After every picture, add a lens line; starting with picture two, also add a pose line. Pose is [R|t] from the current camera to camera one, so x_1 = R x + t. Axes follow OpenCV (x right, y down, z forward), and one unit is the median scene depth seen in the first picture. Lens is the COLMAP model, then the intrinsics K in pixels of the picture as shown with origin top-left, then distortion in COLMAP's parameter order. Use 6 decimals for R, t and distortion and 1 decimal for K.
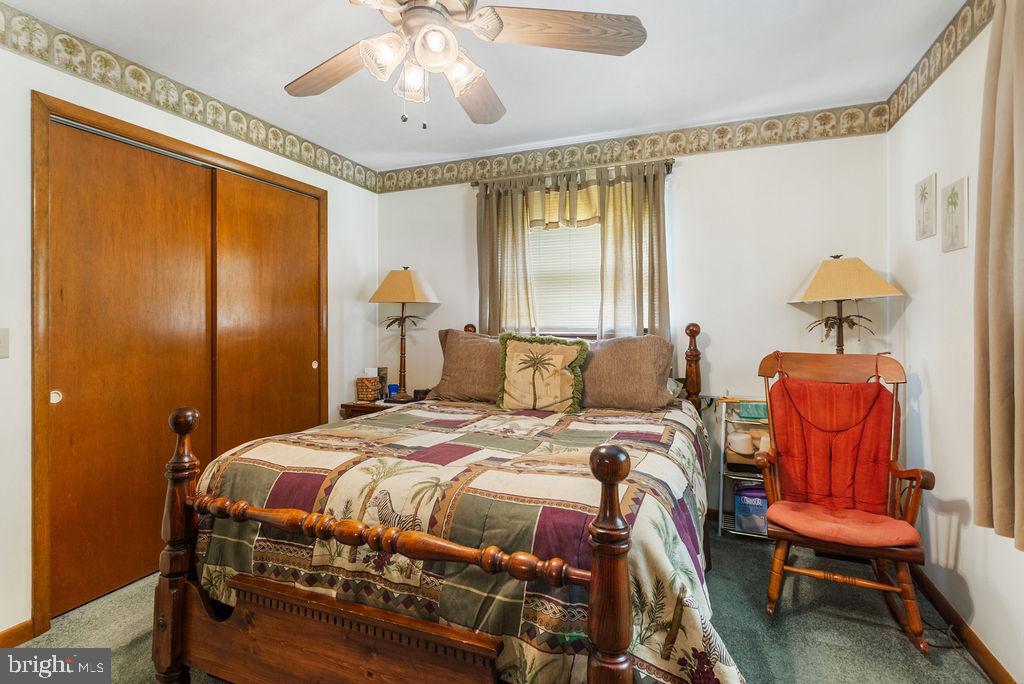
lens RADIAL K [[513.4, 0, 508.8], [0, 513.4, 316.7], [0, 0, 1]] dist [0.000414, 0.000212]
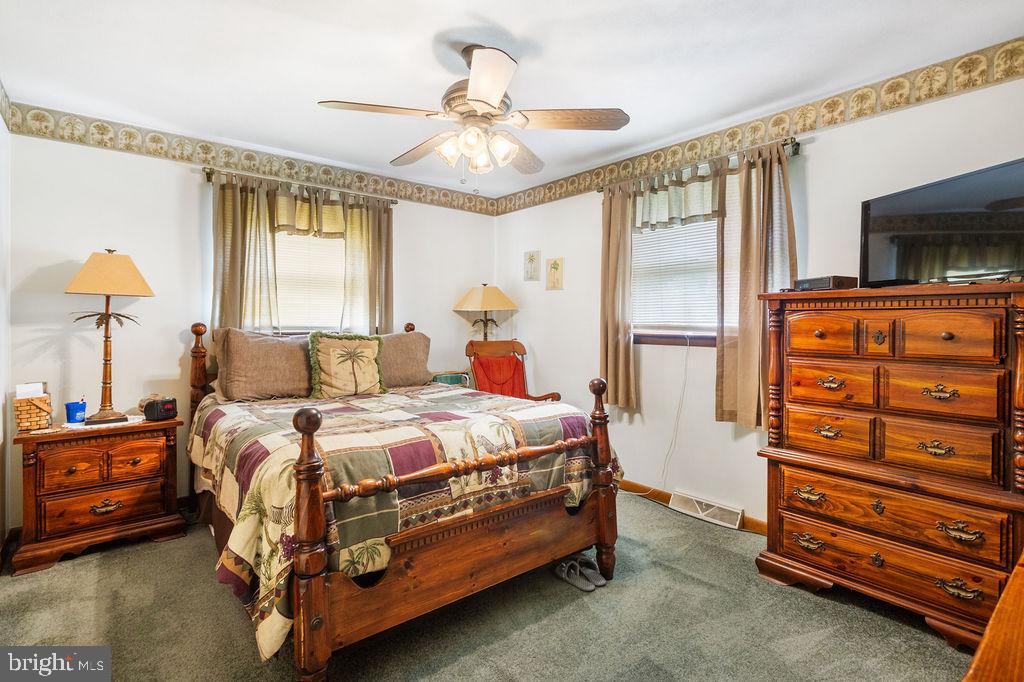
lens RADIAL K [[513.4, 0, 508.8], [0, 513.4, 315.7], [0, 0, 1]] dist [0.000414, 0.000212]
pose [[0.469394, 0.015544, 0.882852, -0.973442], [-0.017464, 0.999813, -0.008318, -0.000190], [-0.882816, -0.011514, 0.469578, 0.142468]]
